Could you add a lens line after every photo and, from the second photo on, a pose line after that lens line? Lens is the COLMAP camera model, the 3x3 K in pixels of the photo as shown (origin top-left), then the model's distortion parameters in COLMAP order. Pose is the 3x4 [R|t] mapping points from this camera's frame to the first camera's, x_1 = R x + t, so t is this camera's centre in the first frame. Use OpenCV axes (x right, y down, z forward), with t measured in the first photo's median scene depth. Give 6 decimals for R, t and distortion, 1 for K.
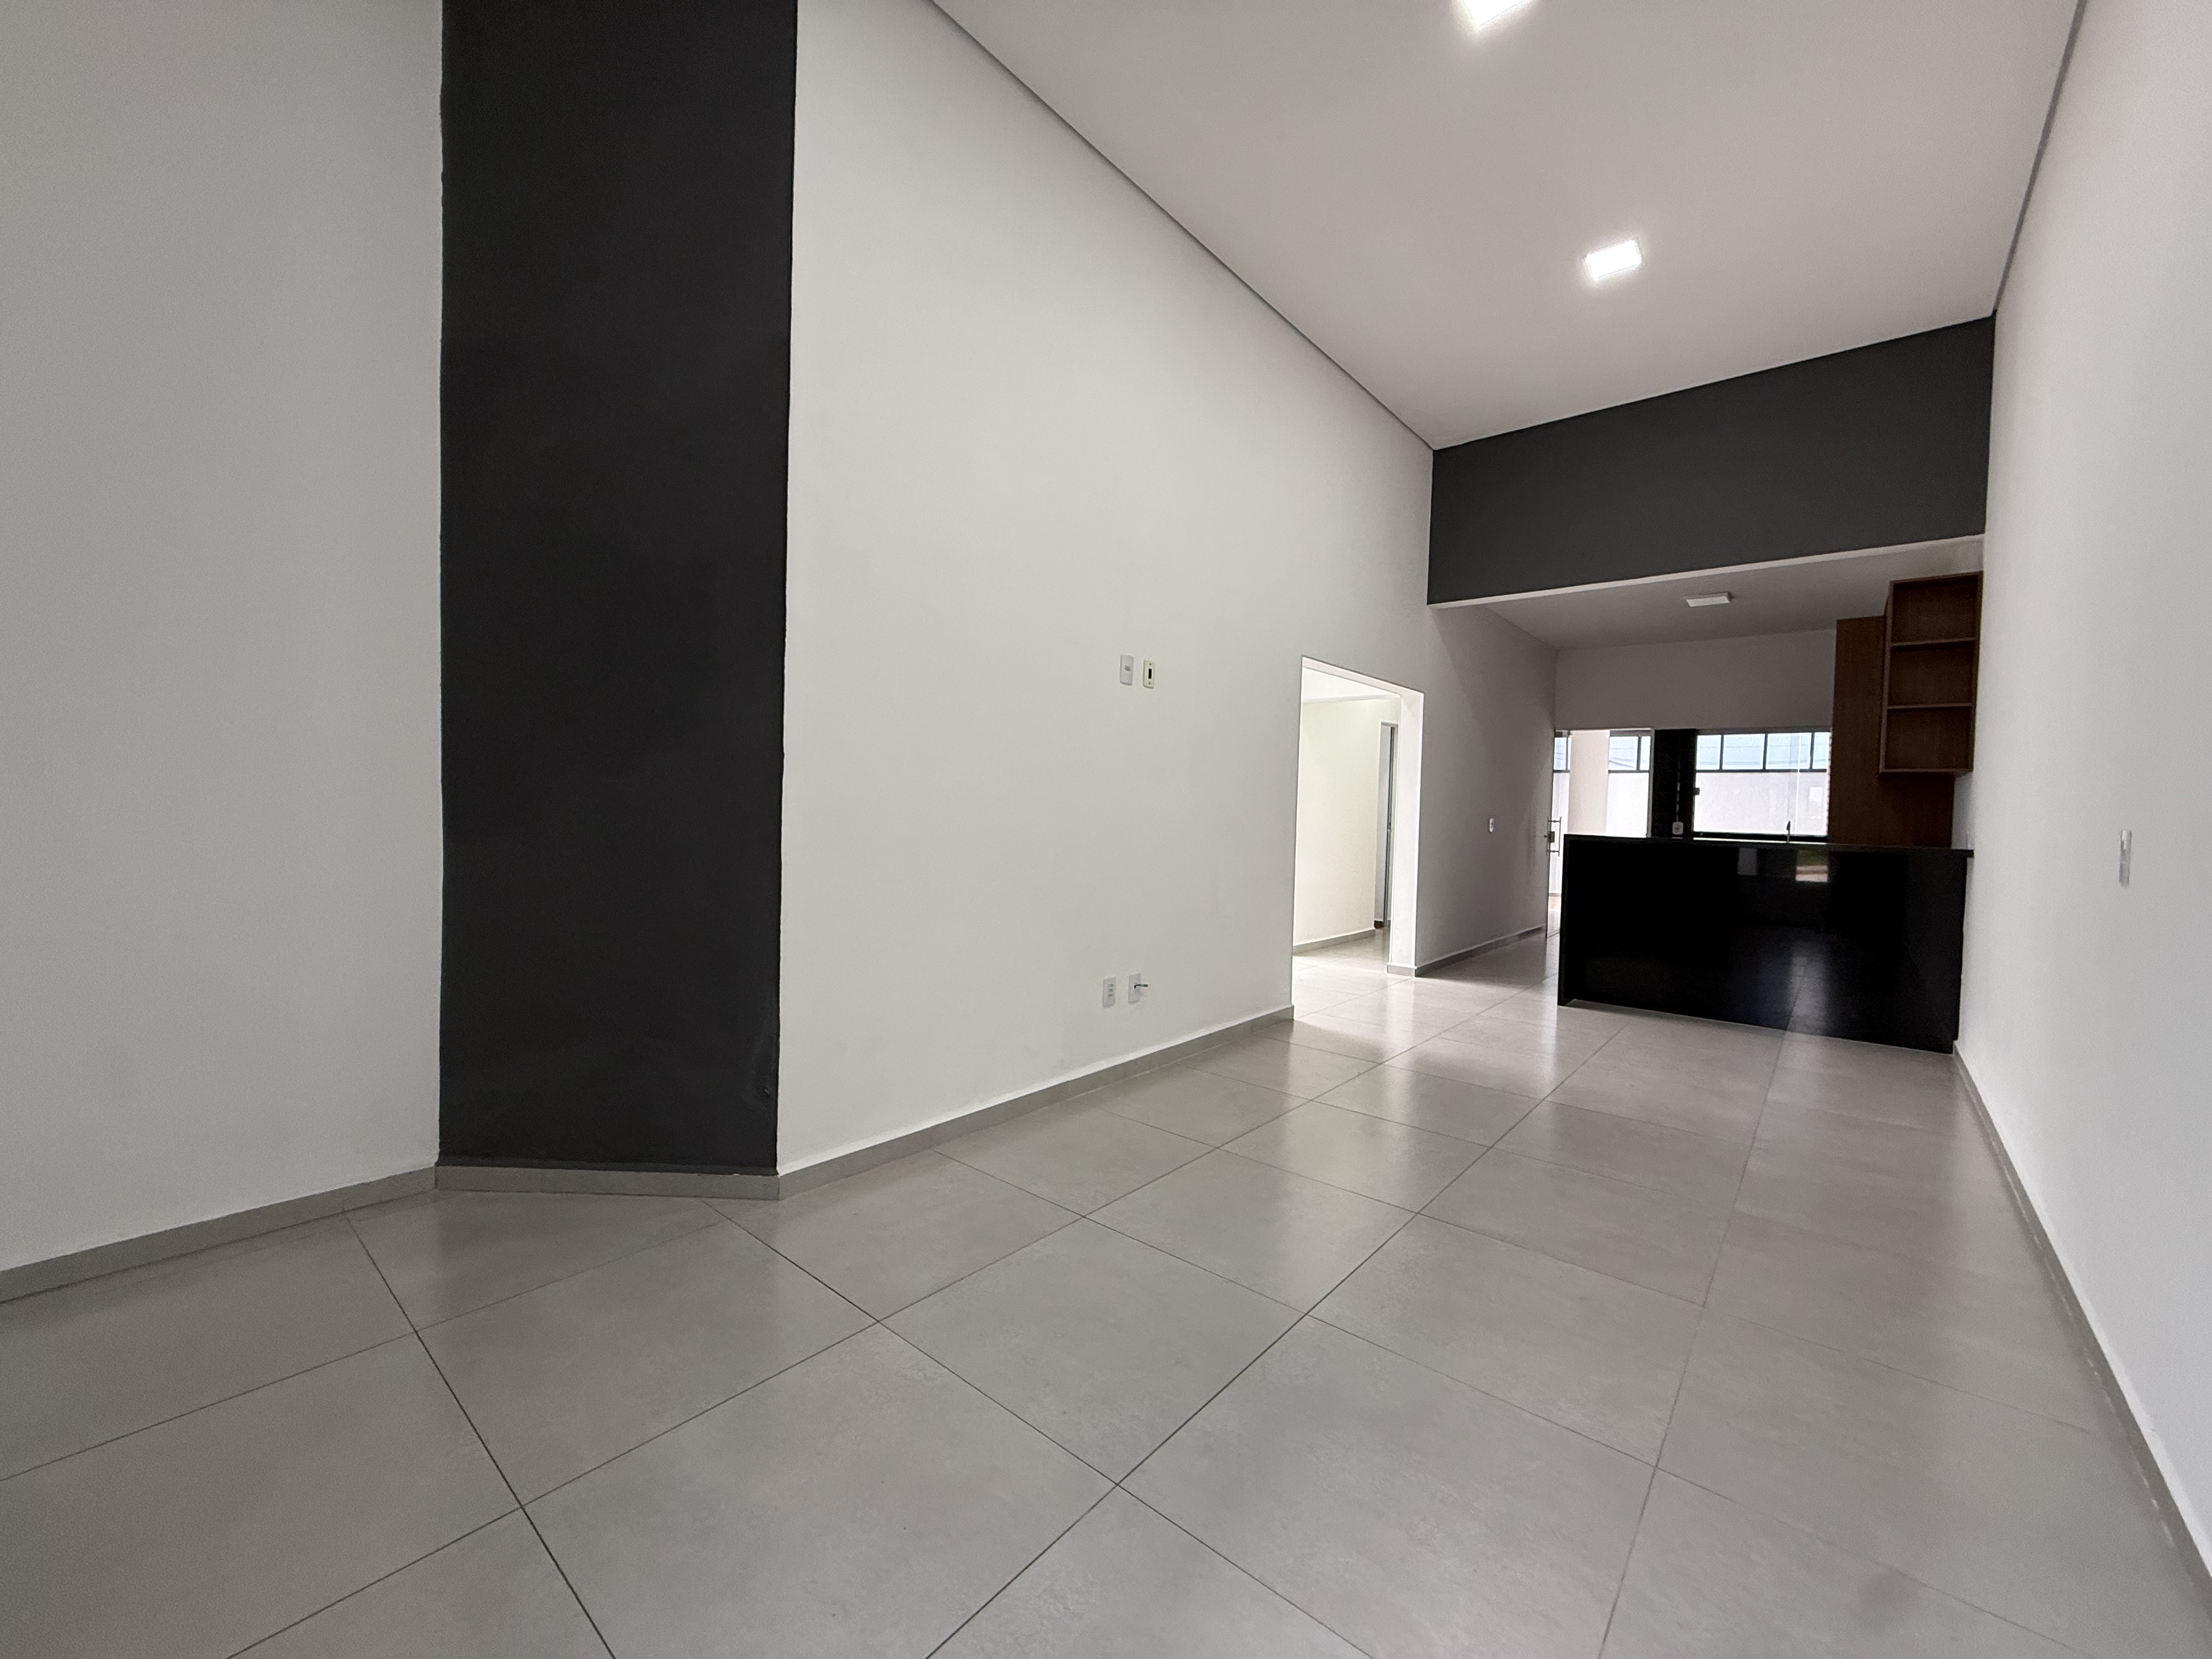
lens RADIAL K [[878.9, 0, 1100.3], [0, 878.9, 827.7], [0, 0, 1]] dist [-0.001026, -0.000008]
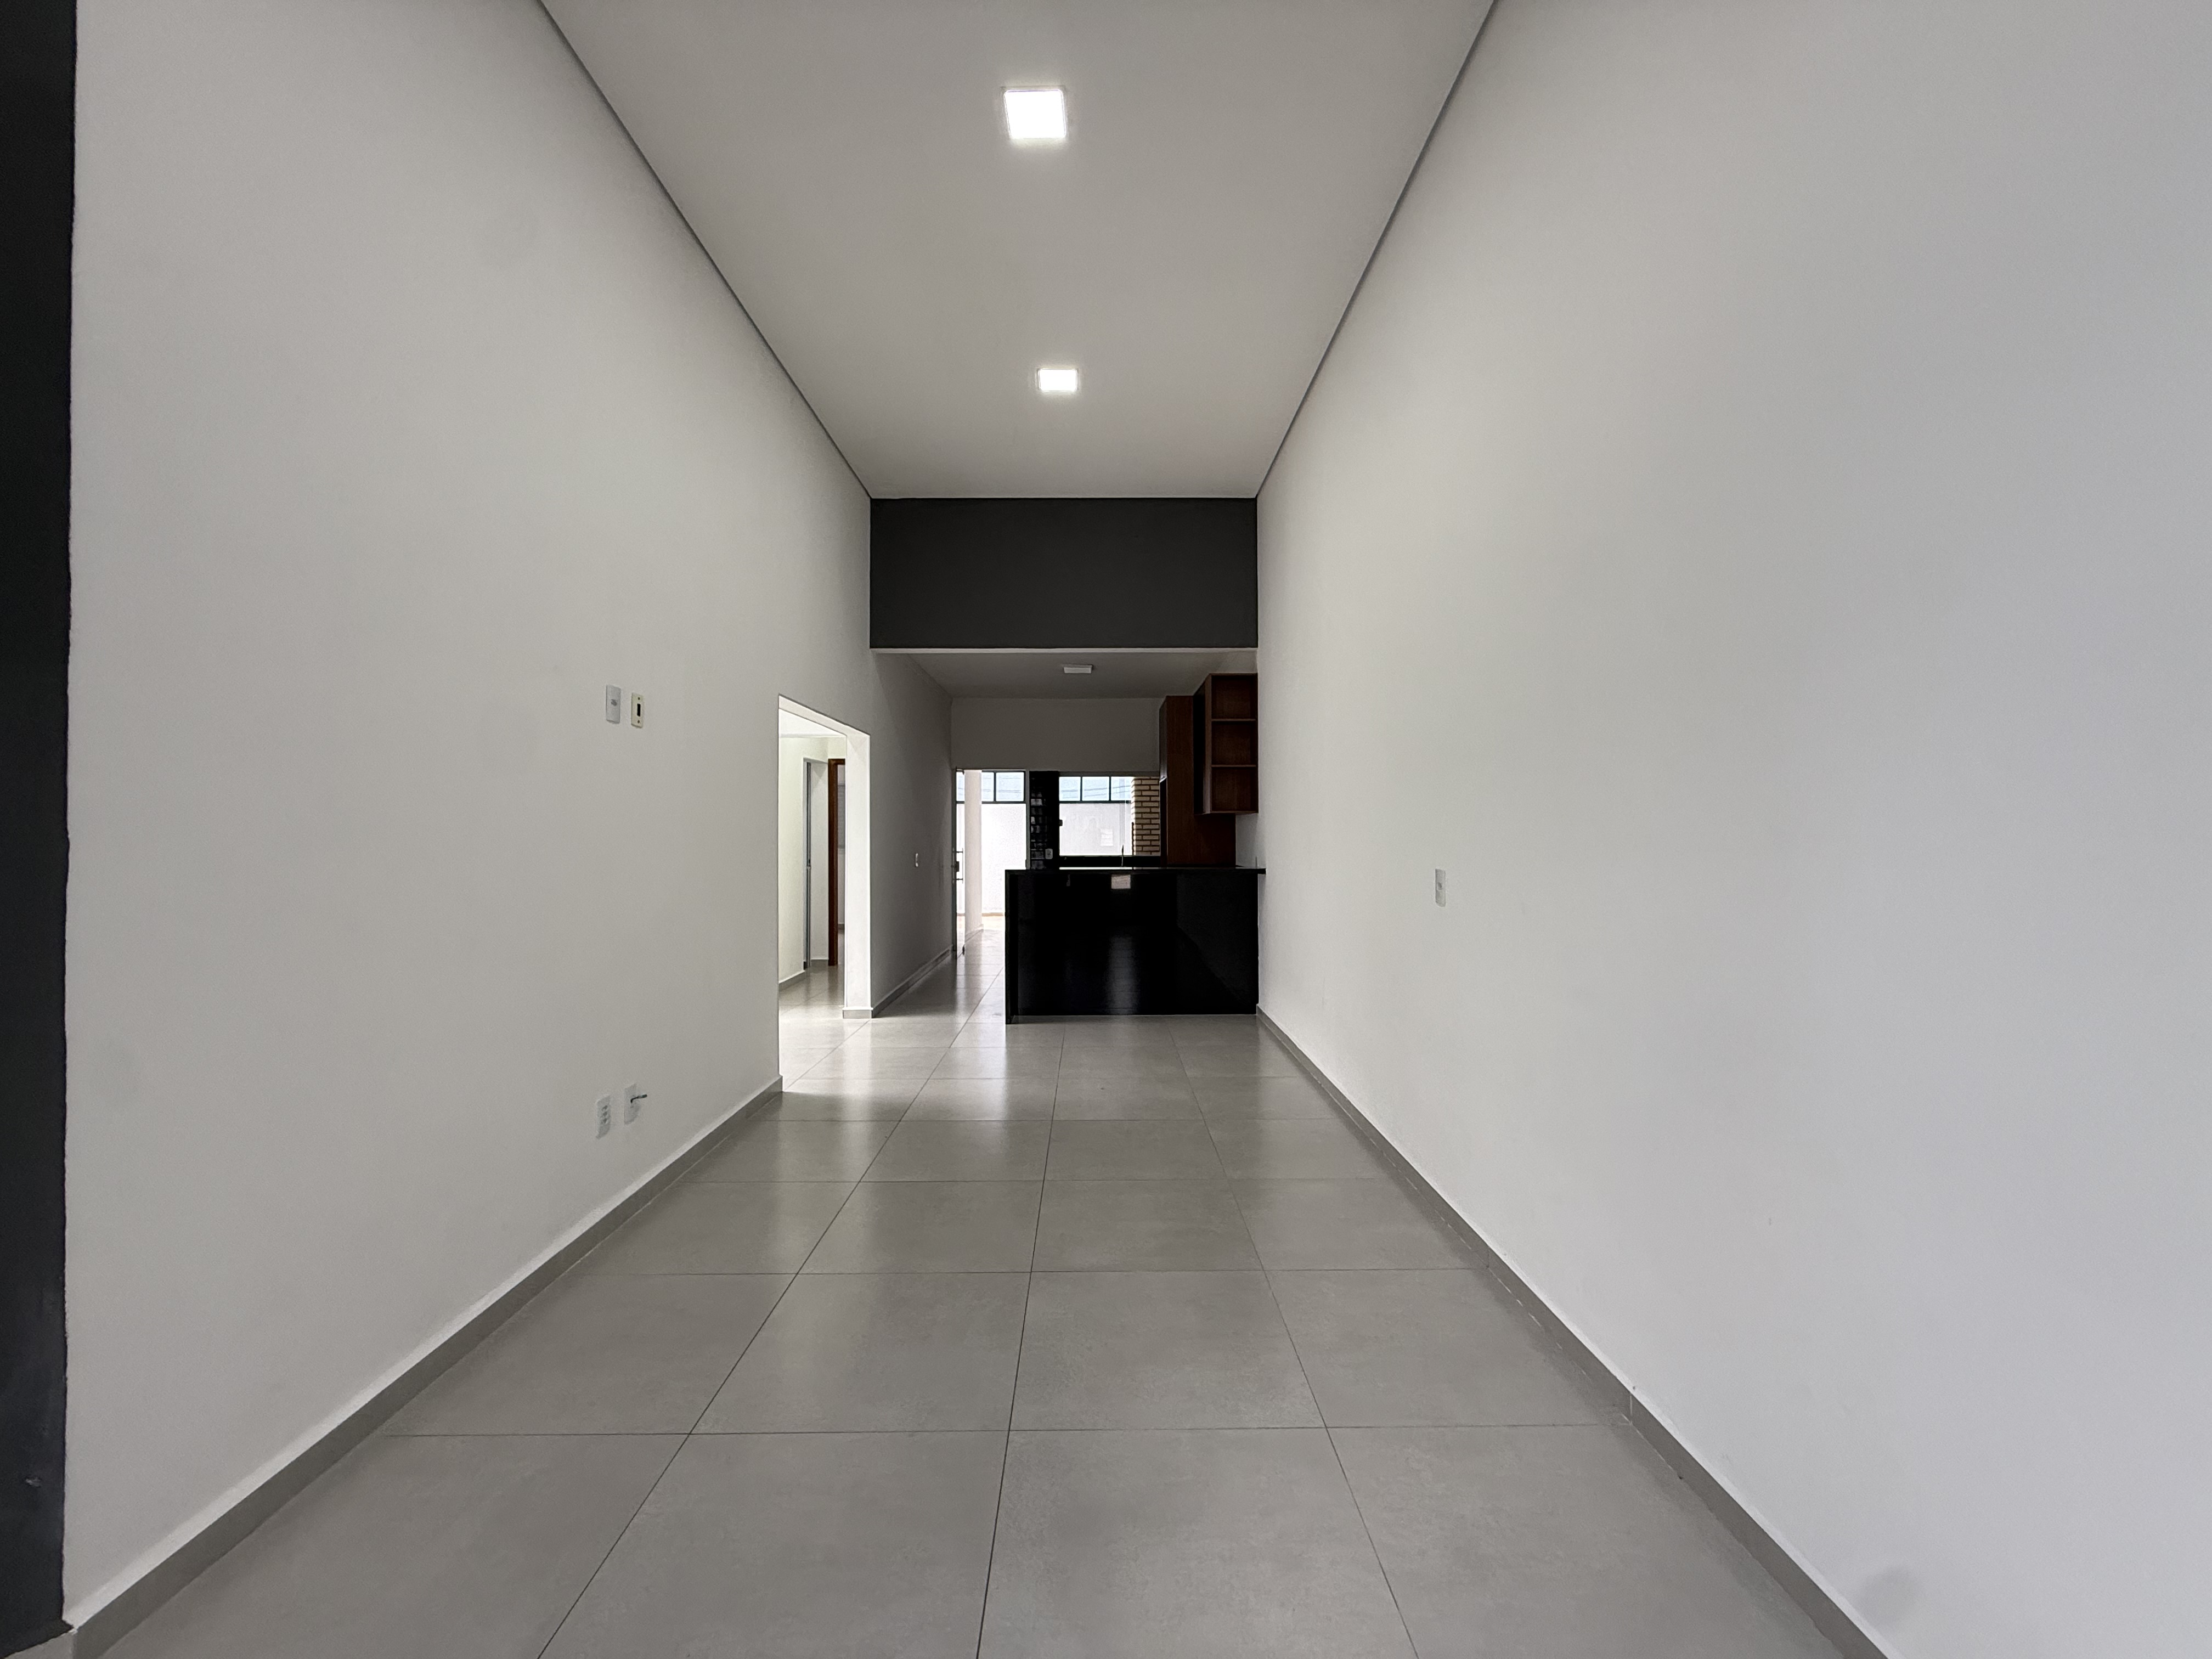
lens RADIAL K [[878.9, 0, 1106.6], [0, 878.9, 828.2], [0, 0, 1]] dist [-0.001026, -0.000008]
pose [[0.750140, -0.022694, 0.660890, -0.105447], [0.039643, 0.999157, -0.010686, -0.027040], [-0.660090, 0.034216, 0.750407, 0.074346]]
